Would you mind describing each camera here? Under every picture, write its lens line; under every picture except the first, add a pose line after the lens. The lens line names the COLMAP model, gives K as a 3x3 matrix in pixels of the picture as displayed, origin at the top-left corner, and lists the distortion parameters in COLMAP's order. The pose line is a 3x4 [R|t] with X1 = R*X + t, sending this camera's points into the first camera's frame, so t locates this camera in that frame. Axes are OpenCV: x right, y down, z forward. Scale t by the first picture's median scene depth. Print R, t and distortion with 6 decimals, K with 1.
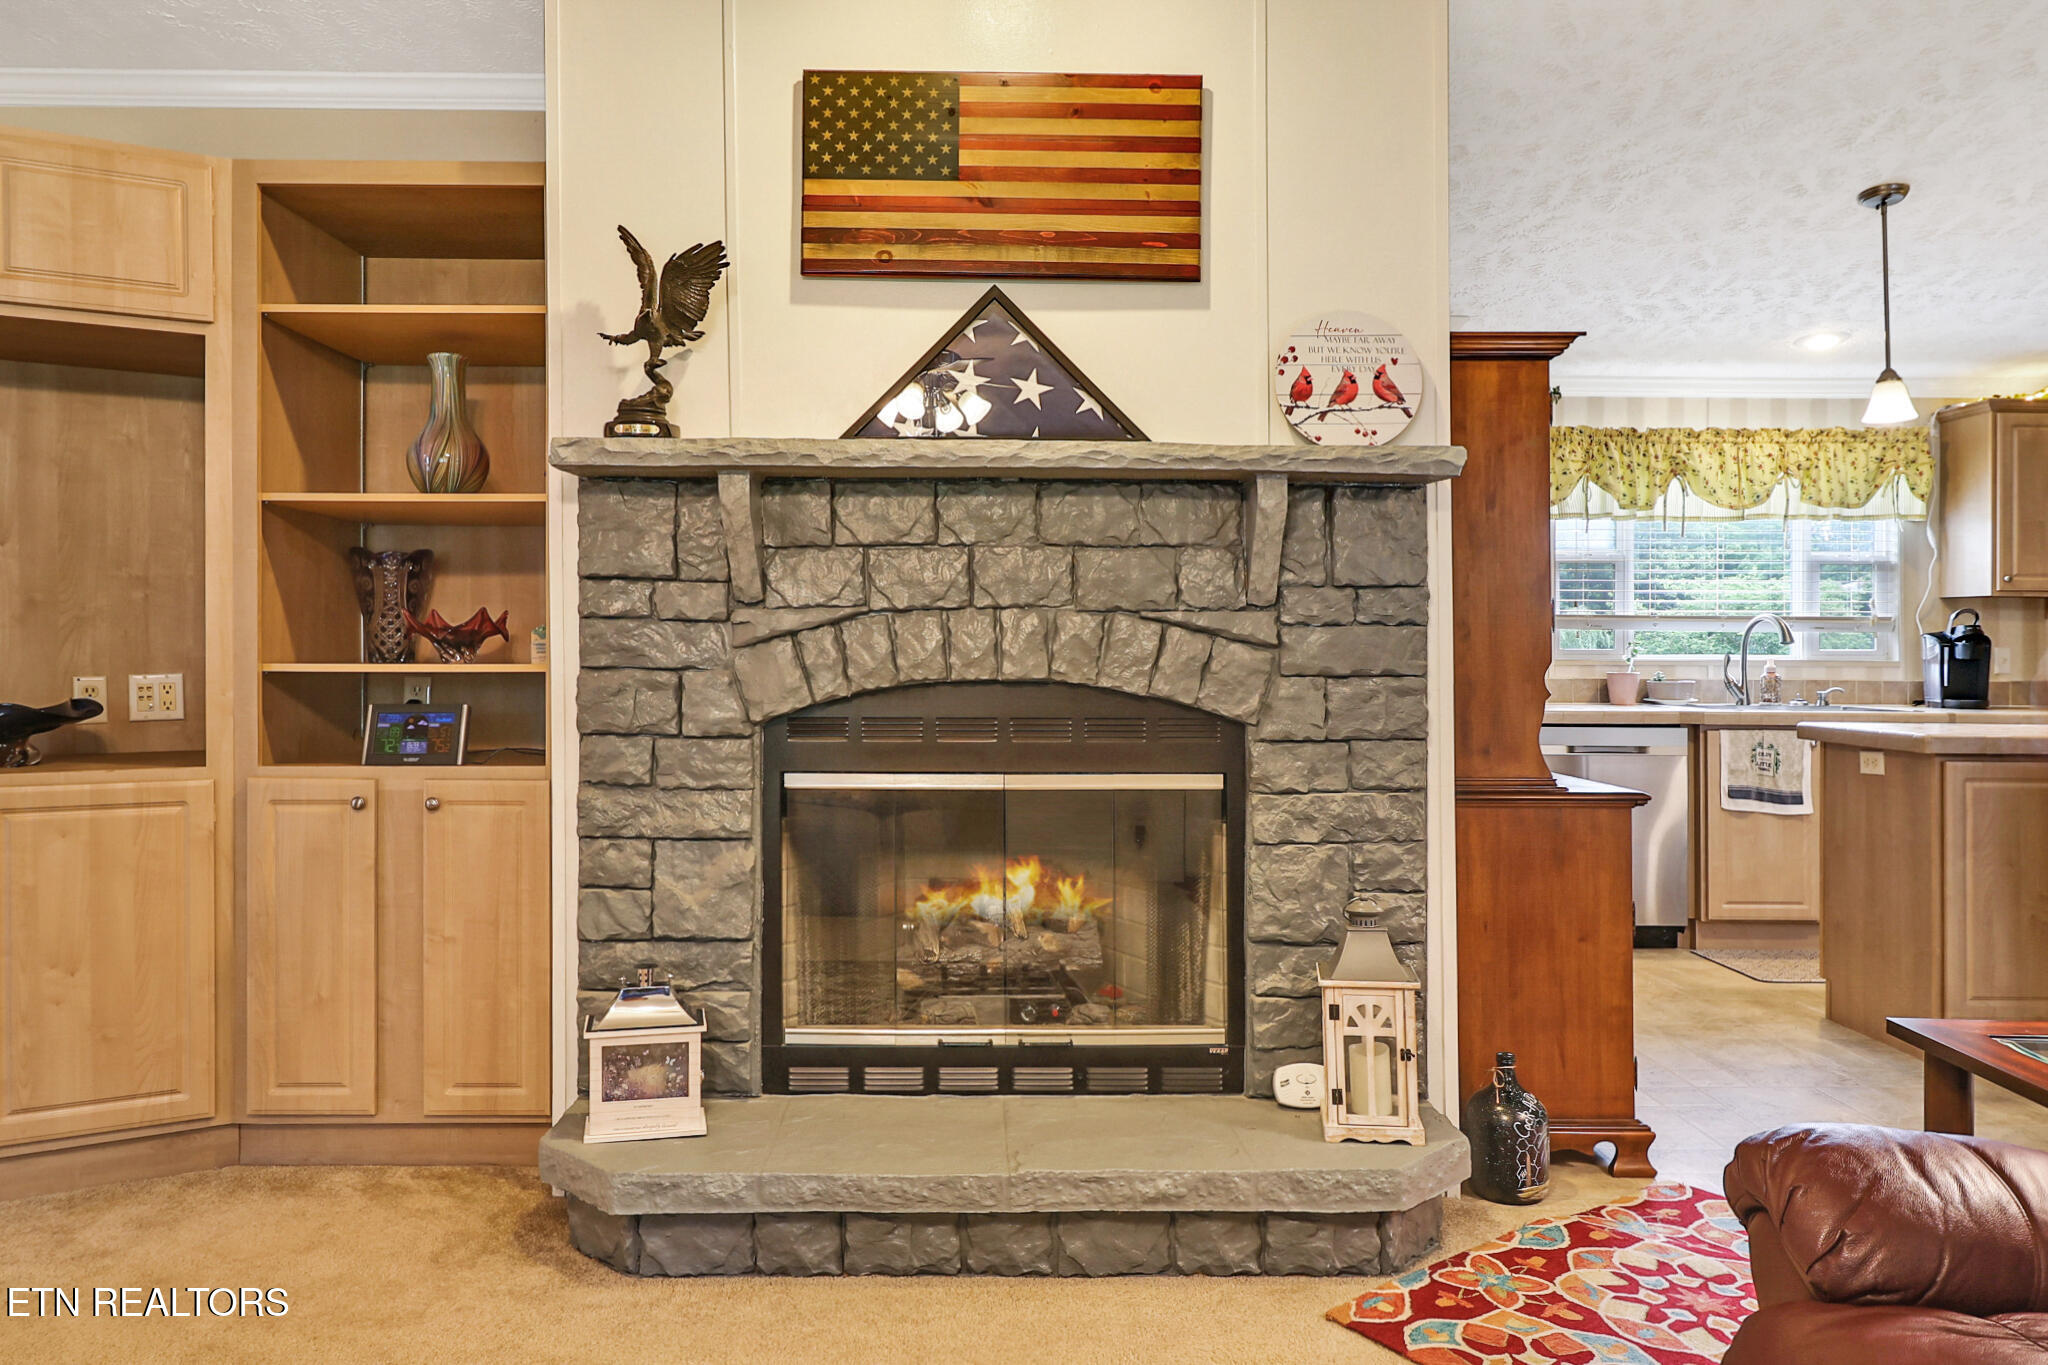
lens RADIAL K [[1443.8, 0, 1019.8], [0, 1443.8, 673.1], [0, 0, 1]] dist [0.010367, 0.000151]
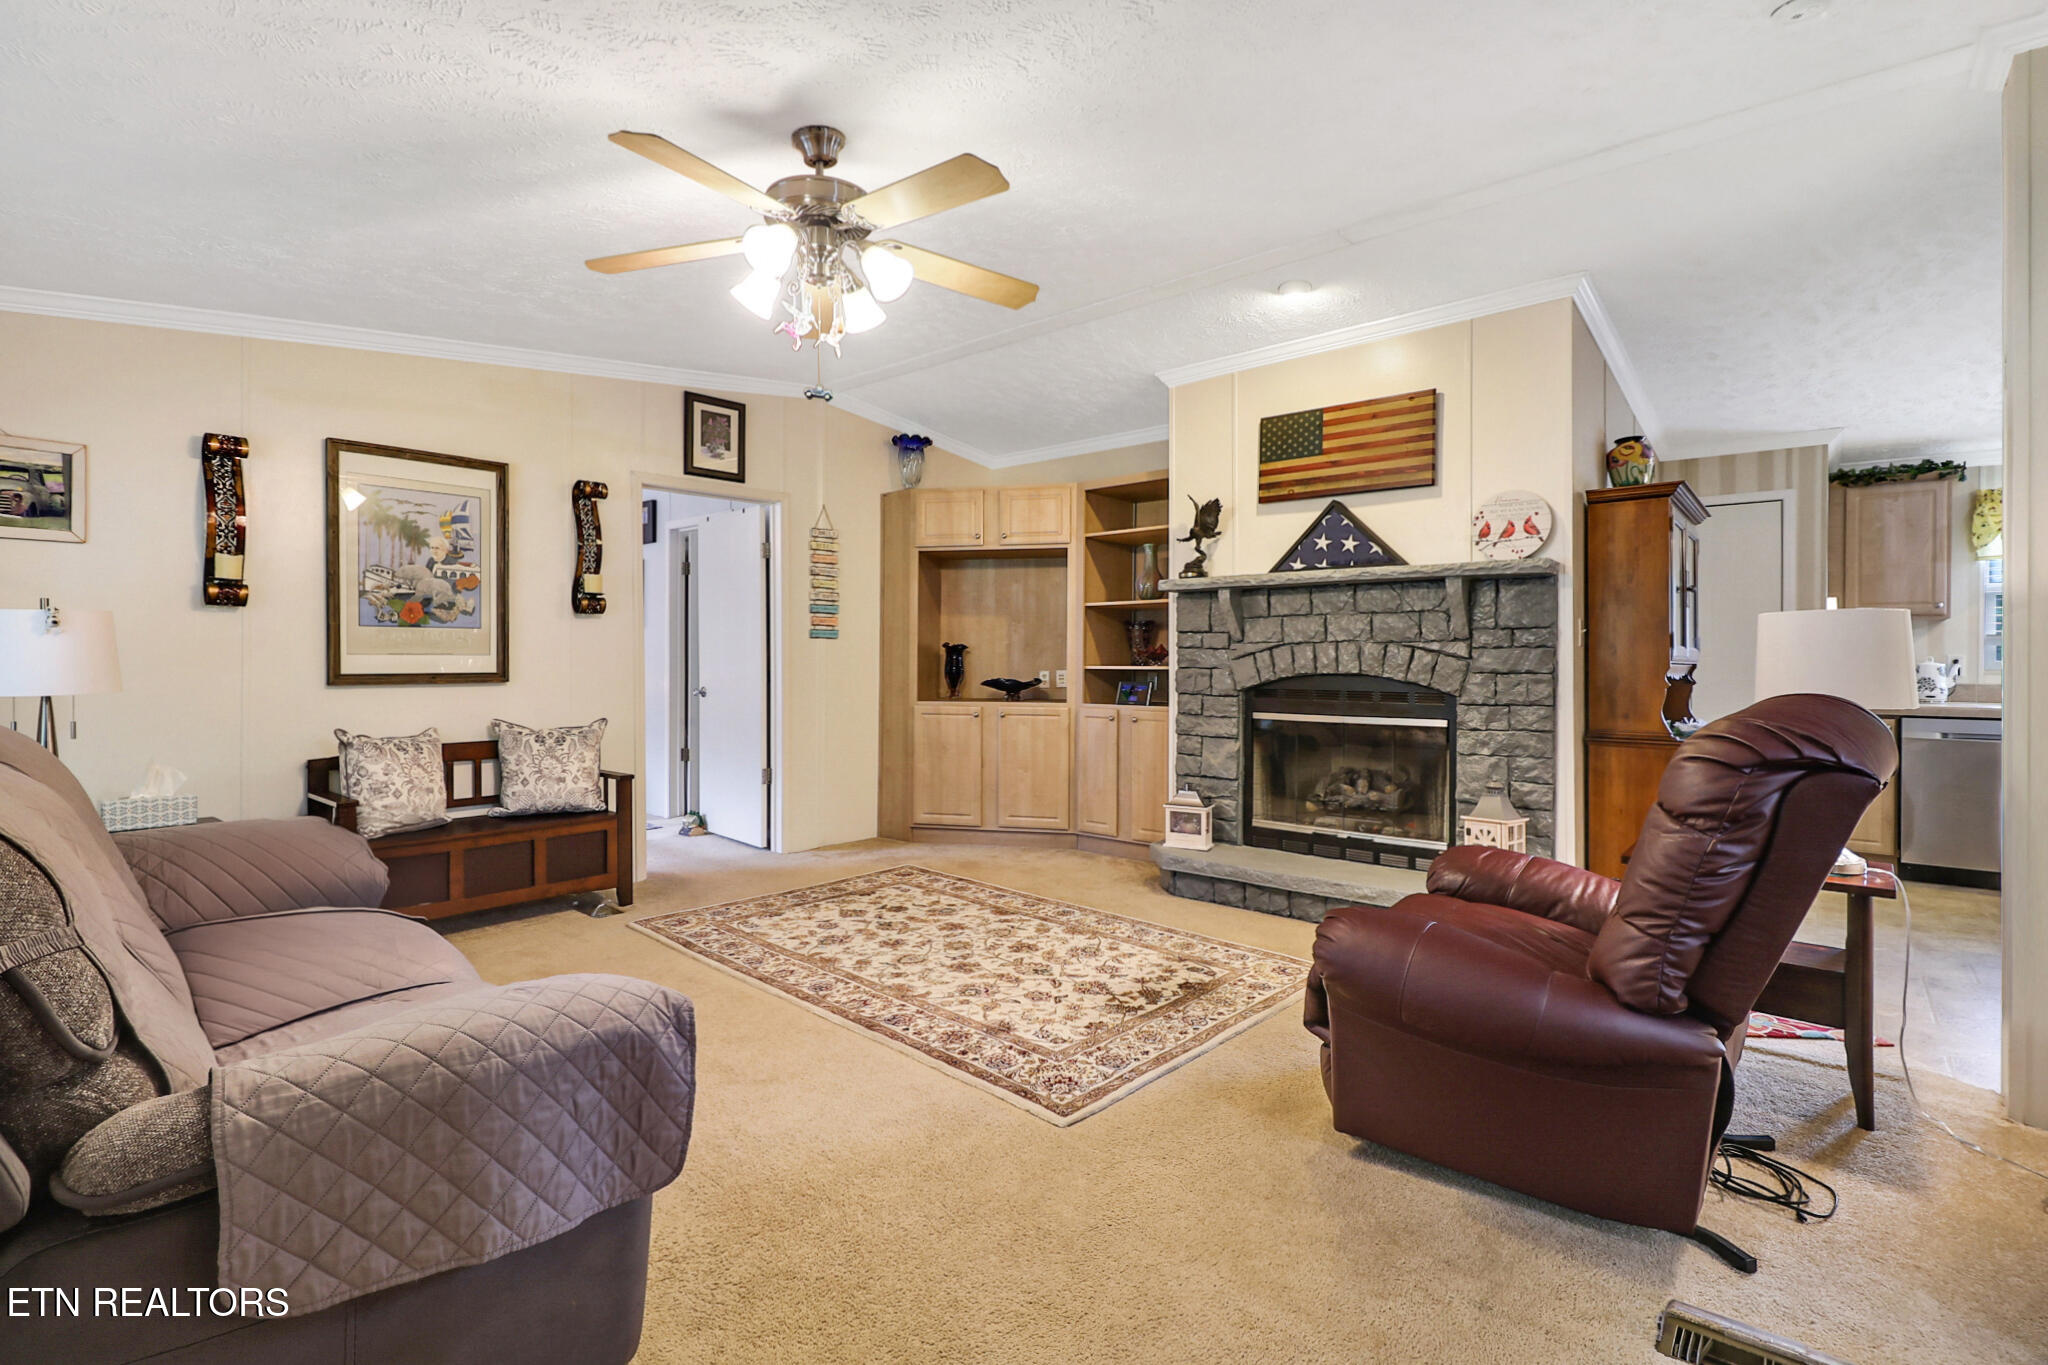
lens RADIAL K [[963.5, 0, 999.9], [0, 963.5, 686.9], [0, 0, 1]] dist [0.017529, -0.014377]
pose [[0.737810, 0.017280, -0.674787, 0.613672], [-0.012051, 0.999850, 0.012428, 0.012841], [0.674901, -0.001037, 0.737907, -0.467811]]
